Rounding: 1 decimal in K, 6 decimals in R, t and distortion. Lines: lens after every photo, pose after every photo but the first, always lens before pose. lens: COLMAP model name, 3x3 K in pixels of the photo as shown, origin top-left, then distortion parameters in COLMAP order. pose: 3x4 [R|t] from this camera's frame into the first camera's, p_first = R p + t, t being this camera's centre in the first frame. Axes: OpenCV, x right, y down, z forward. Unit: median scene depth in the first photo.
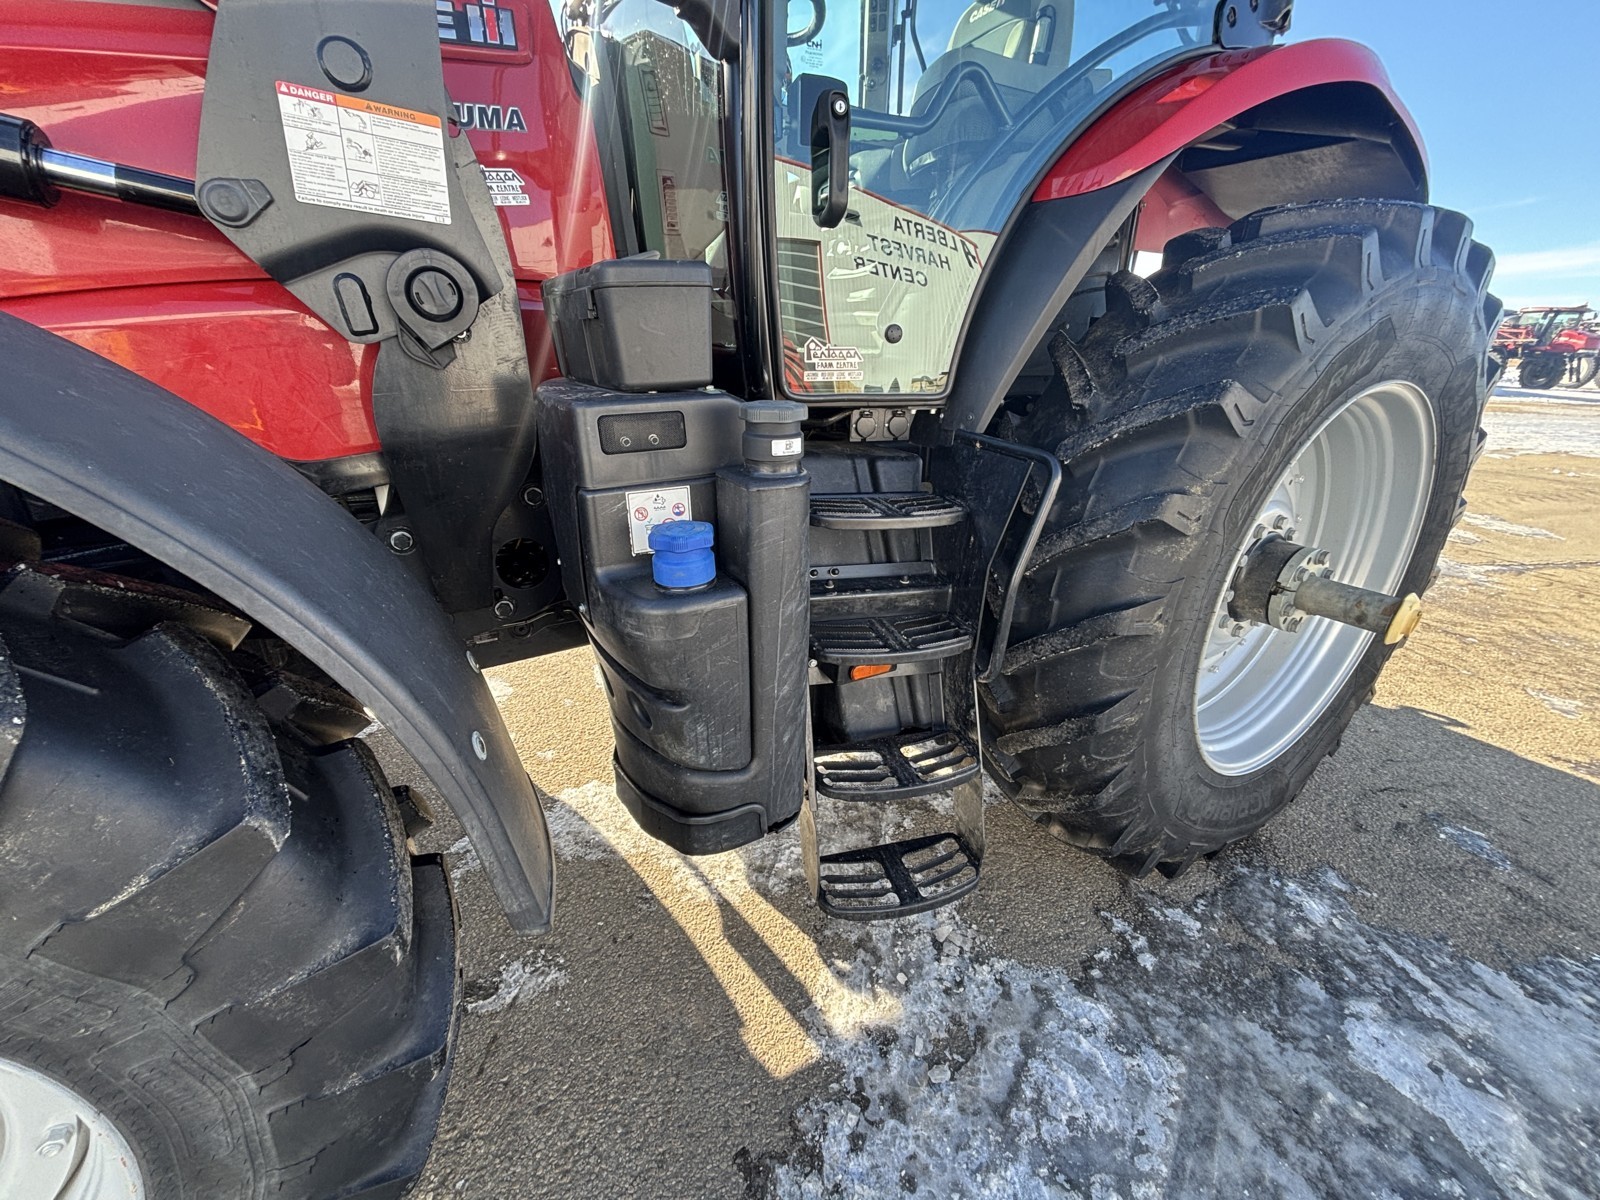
lens RADIAL K [[638.3, 0, 791.9], [0, 638.3, 596.9], [0, 0, 1]] dist [0.000276, -0.000423]
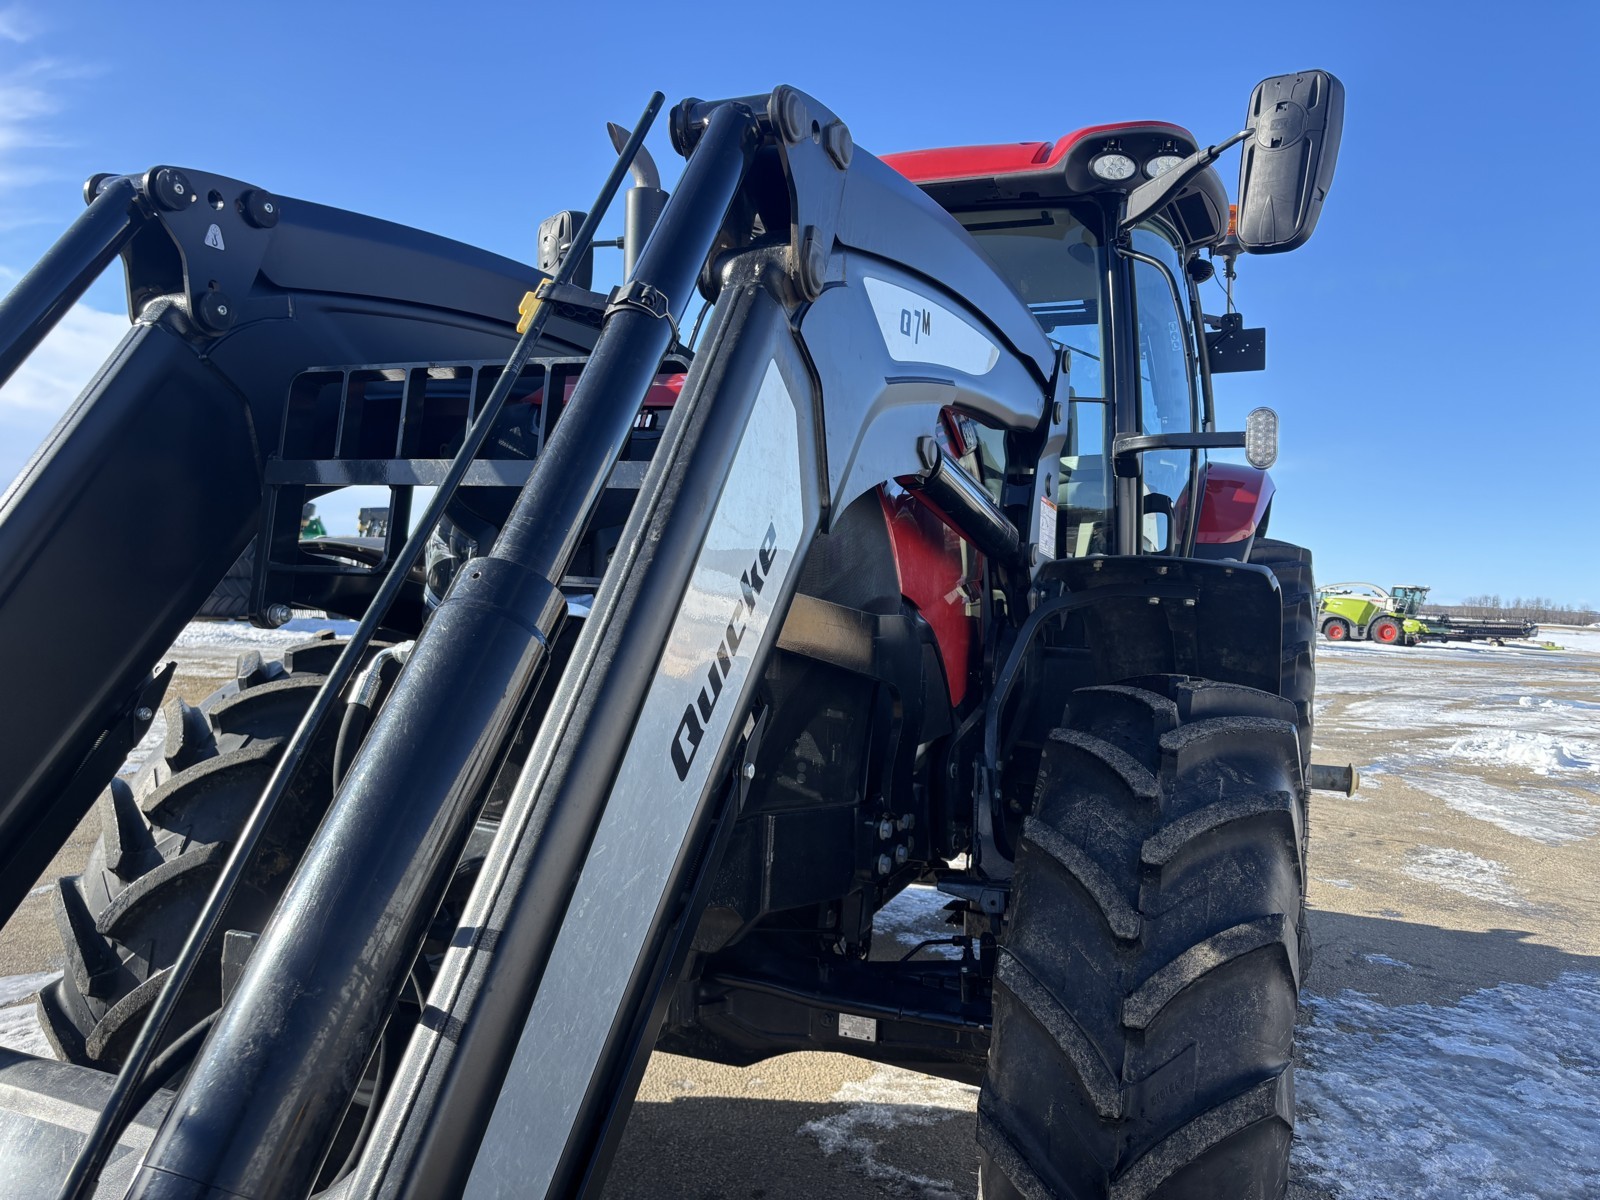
lens RADIAL K [[1213.0, 0, 809.7], [0, 1213.0, 610.1], [0, 0, 1]] dist [0.049468, -0.034147]
pose [[0.783300, 0.001041, 0.621642, -0.787186], [0.210170, 0.940670, -0.266400, 0.065379], [-0.585037, 0.339322, 0.736608, -0.237691]]
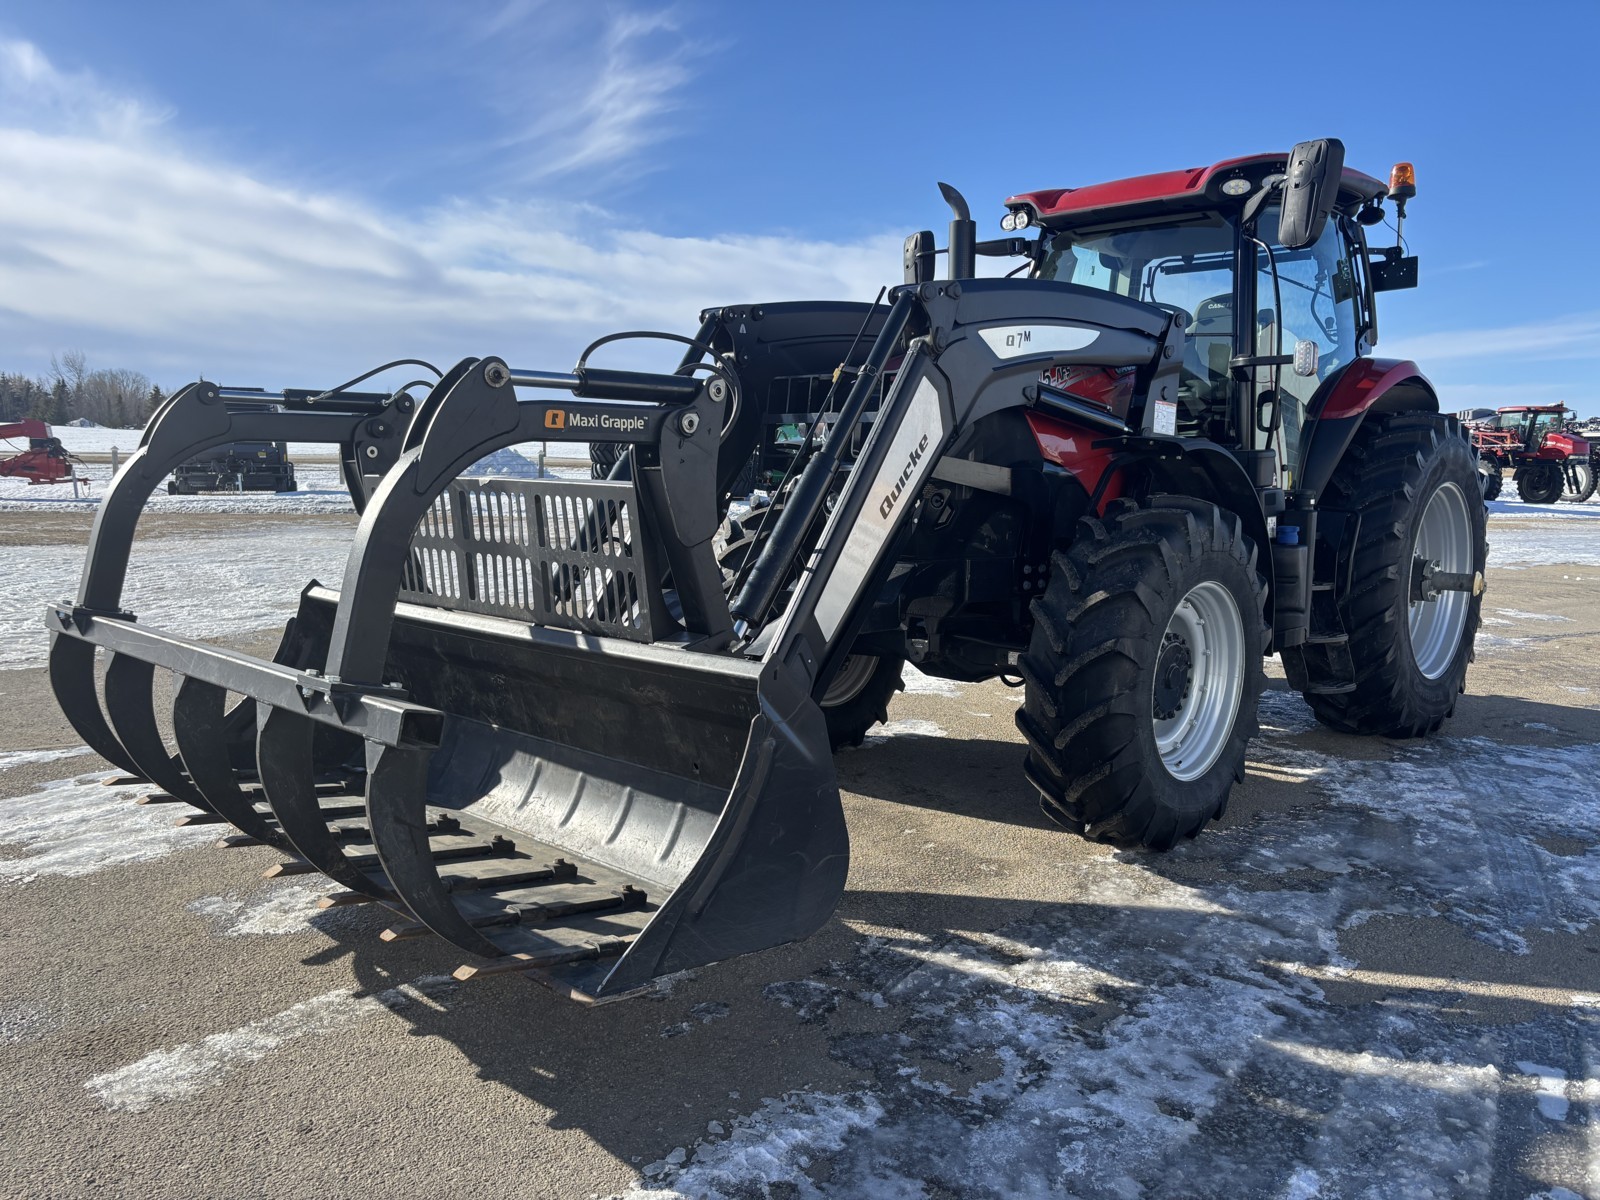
lens RADIAL K [[1213.0, 0, 800.6], [0, 1213.0, 608.5], [0, 0, 1]] dist [0.049468, -0.034147]
pose [[0.957043, -0.047080, 0.286099, -0.988324], [0.117808, 0.964750, -0.235328, 0.332819], [-0.264935, 0.258923, 0.928853, -0.910067]]
